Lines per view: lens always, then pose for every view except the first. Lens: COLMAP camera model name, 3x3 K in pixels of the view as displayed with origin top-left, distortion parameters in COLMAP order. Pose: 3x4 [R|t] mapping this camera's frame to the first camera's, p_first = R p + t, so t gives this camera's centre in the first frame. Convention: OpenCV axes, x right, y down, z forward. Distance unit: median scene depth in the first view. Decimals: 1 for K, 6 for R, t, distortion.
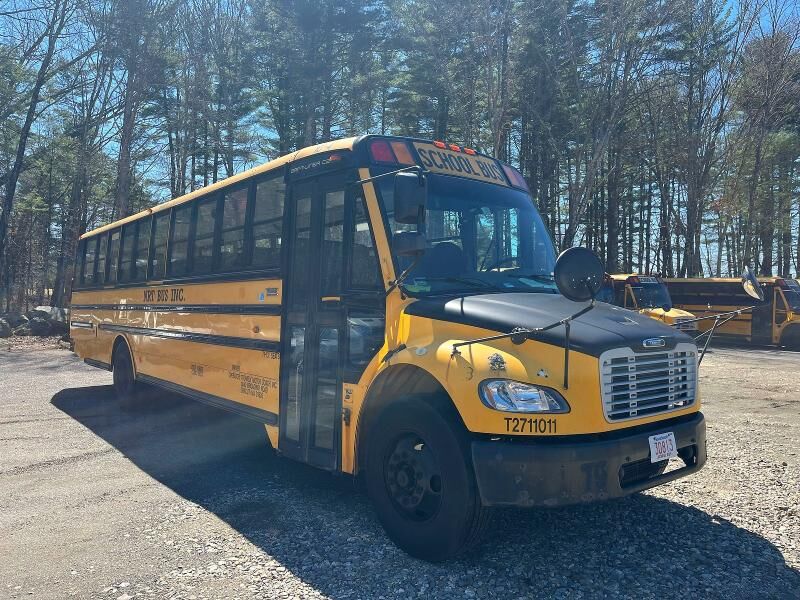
lens RADIAL K [[607.8, 0, 399.8], [0, 607.8, 300.3], [0, 0, 1]] dist [0.068829, -0.008380]
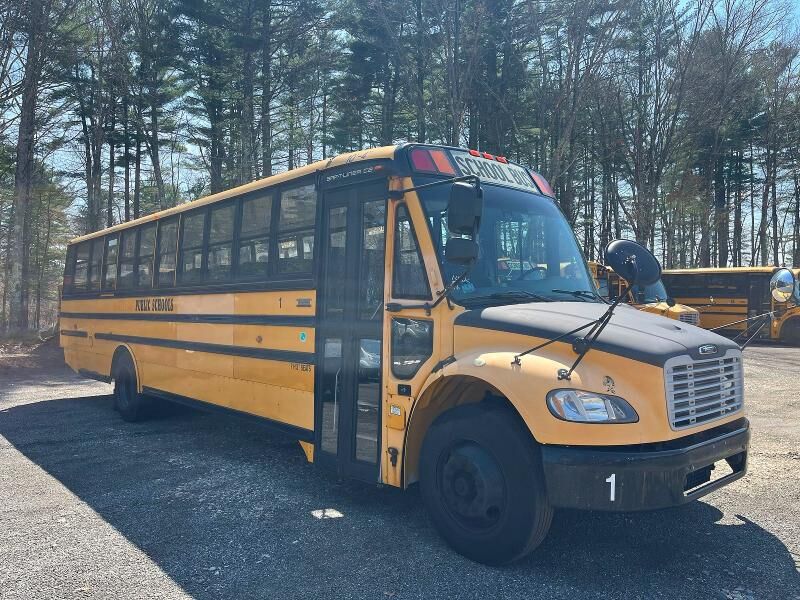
lens RADIAL K [[618.1, 0, 406.2], [0, 618.1, 292.4], [0, 0, 1]] dist [0.043911, -0.014311]
pose [[0.998600, -0.012164, 0.051481, -0.114977], [0.013131, 0.999743, -0.018487, -0.010913], [-0.051243, 0.019137, 0.998503, 0.000746]]
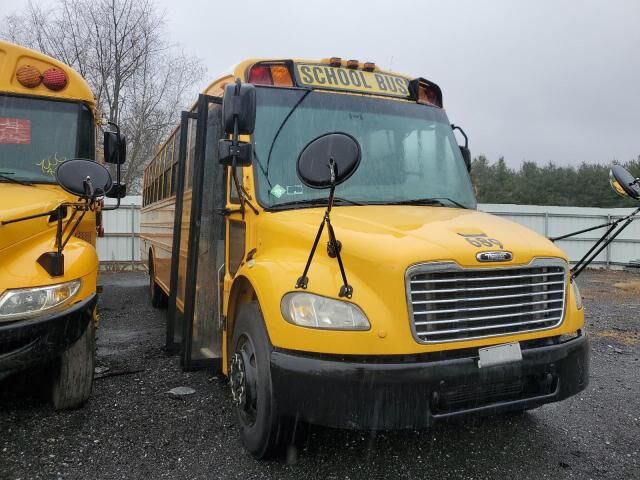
lens RADIAL K [[494.5, 0, 318.8], [0, 494.5, 238.3], [0, 0, 1]] dist [0.043911, -0.014311]
pose [[0.960170, -0.005964, -0.279352, 0.320261], [0.019365, 0.998788, 0.045239, 0.004985], [0.278743, -0.048847, 0.959123, 0.204276]]
